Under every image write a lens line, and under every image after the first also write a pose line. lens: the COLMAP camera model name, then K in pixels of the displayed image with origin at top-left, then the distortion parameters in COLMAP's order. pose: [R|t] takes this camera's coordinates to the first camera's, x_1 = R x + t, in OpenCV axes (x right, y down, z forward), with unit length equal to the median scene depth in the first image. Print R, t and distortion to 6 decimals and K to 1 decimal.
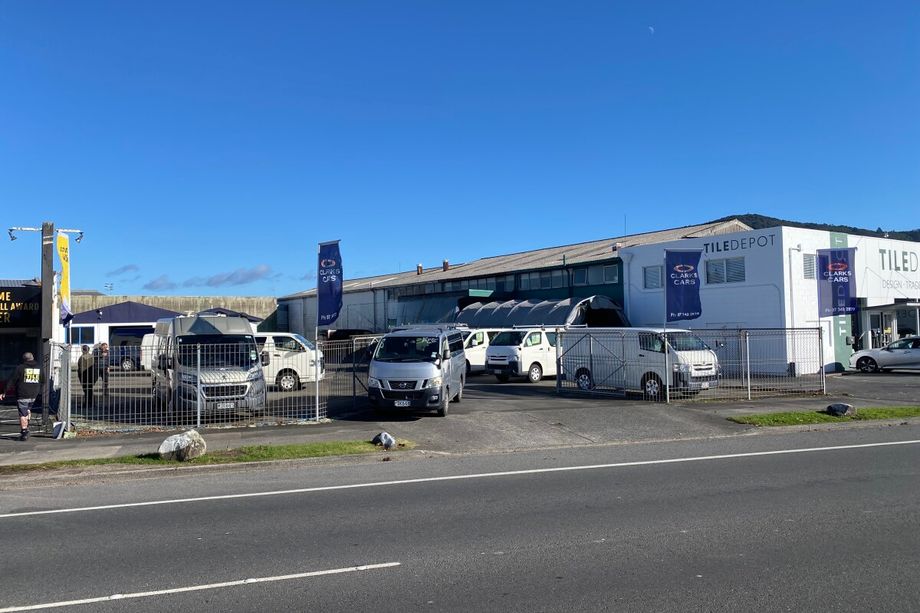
lens RADIAL K [[706.4, 0, 446.0], [0, 706.4, 287.2], [0, 0, 1]] dist [0.043662, -0.003746]
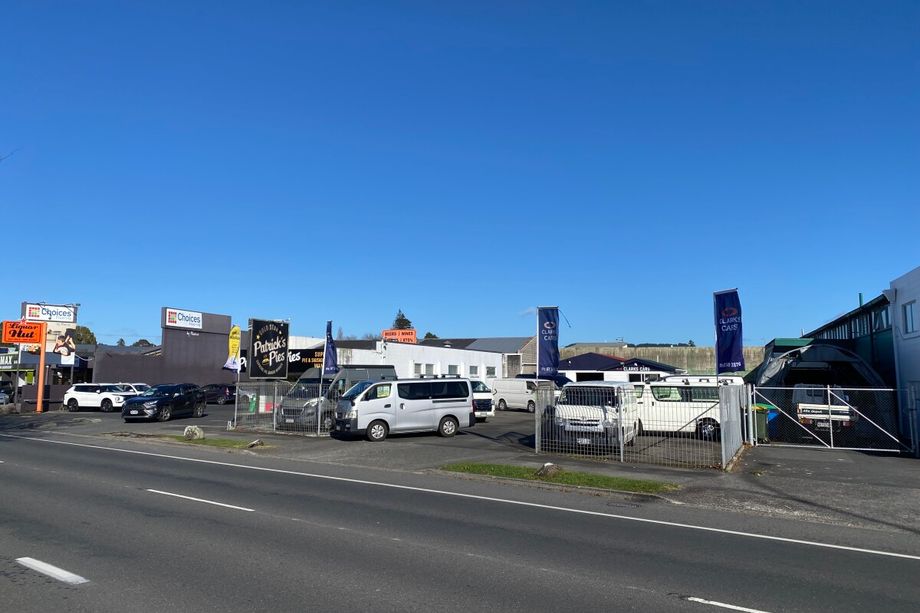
lens RADIAL K [[706.4, 0, 446.0], [0, 706.4, 287.2], [0, 0, 1]] dist [0.043662, -0.003746]
pose [[0.584567, -0.081144, -0.807278, 0.517512], [0.027416, 0.996394, -0.080300, -0.000856], [0.810882, 0.024808, 0.584683, 0.127097]]
